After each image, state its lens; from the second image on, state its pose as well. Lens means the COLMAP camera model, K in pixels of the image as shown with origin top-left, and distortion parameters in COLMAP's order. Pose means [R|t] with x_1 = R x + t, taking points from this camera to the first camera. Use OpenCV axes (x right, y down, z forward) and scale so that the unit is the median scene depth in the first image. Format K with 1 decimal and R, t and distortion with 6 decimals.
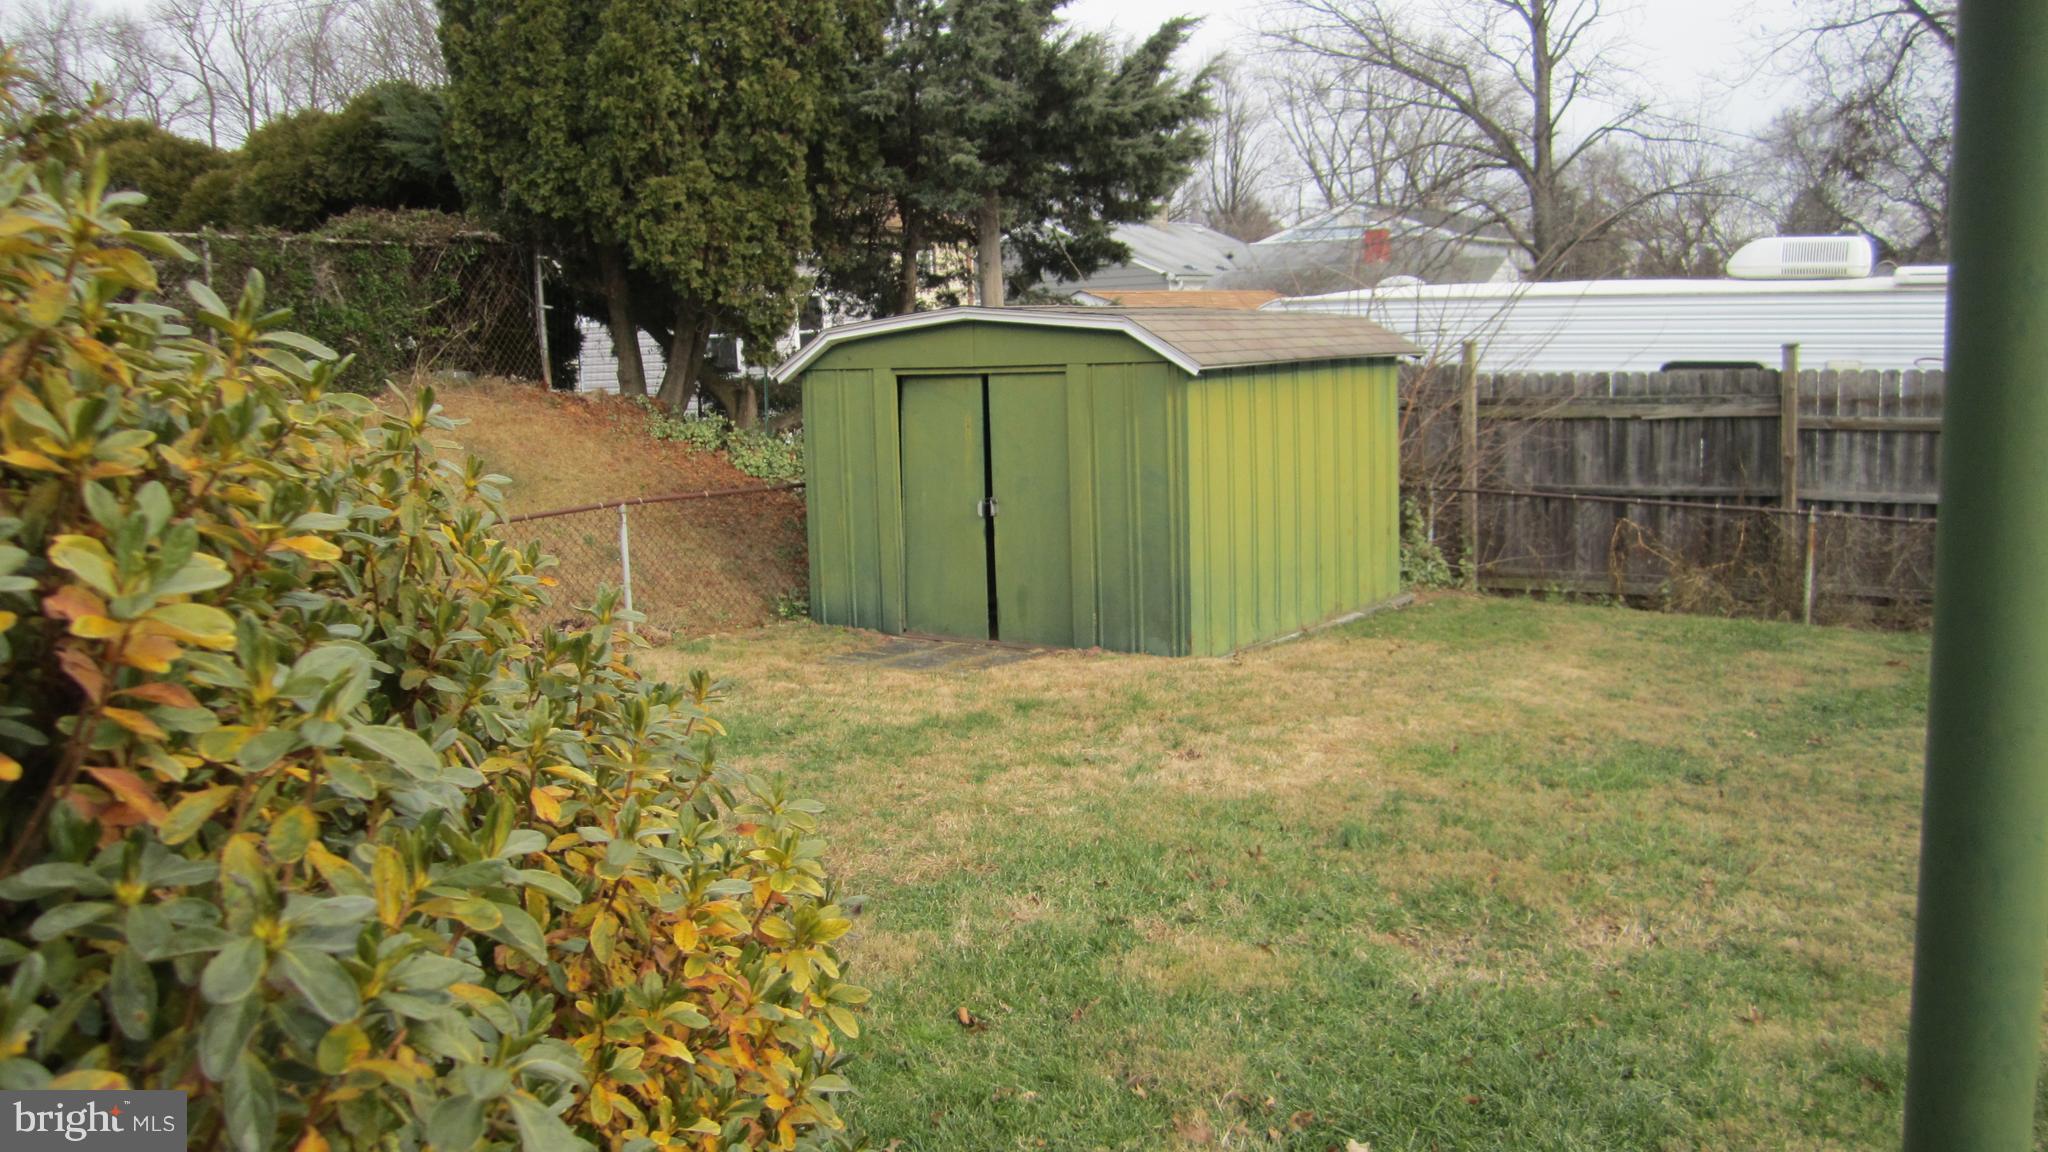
lens RADIAL K [[1693.7, 0, 1024.0], [0, 1693.7, 576.0], [0, 0, 1]] dist [-0.047579, 0.008889]
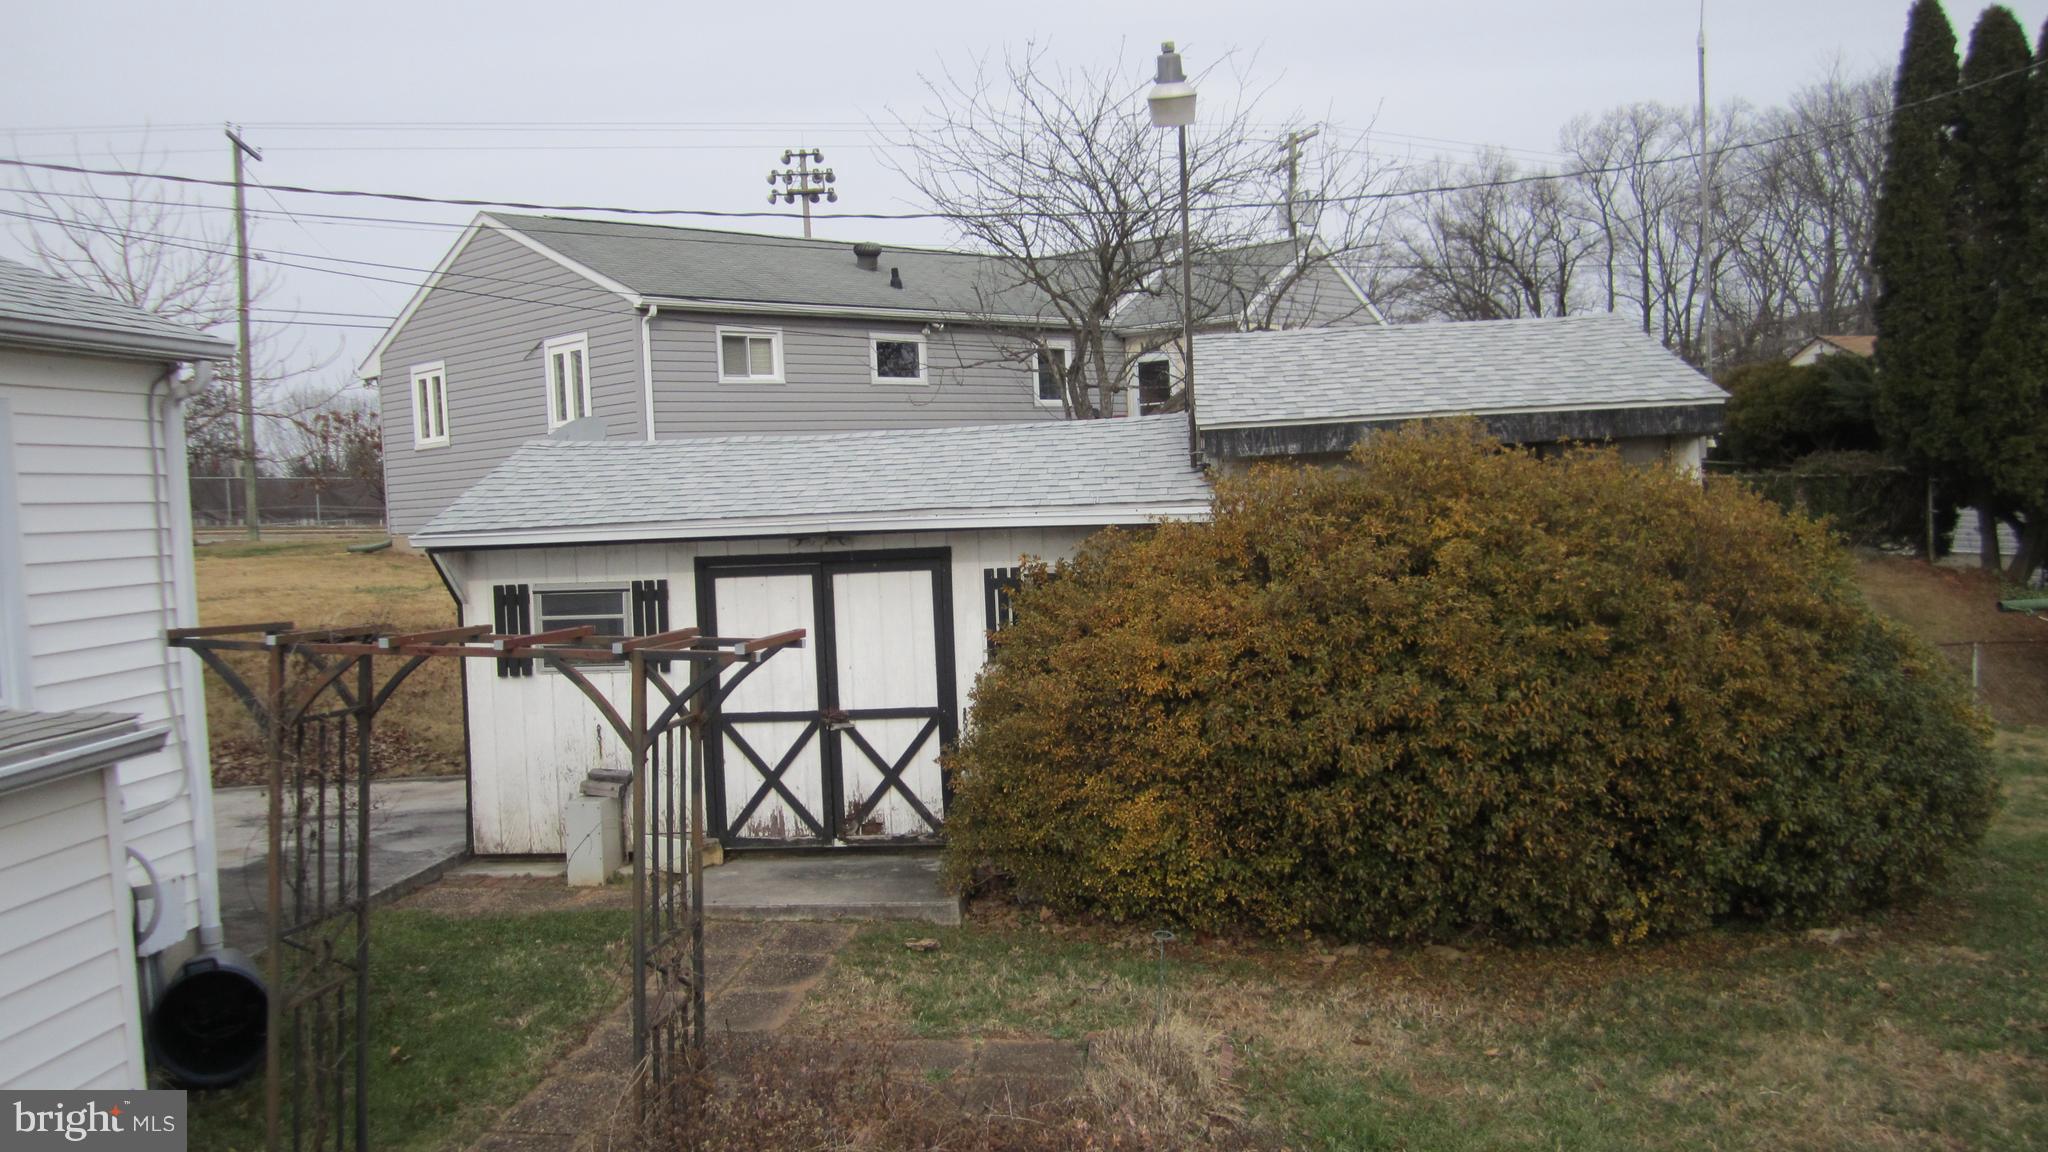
lens RADIAL K [[1693.7, 0, 1024.0], [0, 1693.7, 576.0], [0, 0, 1]] dist [-0.047579, 0.008889]
pose [[0.725066, 0.050957, -0.686791, 0.160861], [-0.089802, 0.995740, -0.020927, 0.008841], [0.682799, 0.076849, 0.726553, -0.650998]]
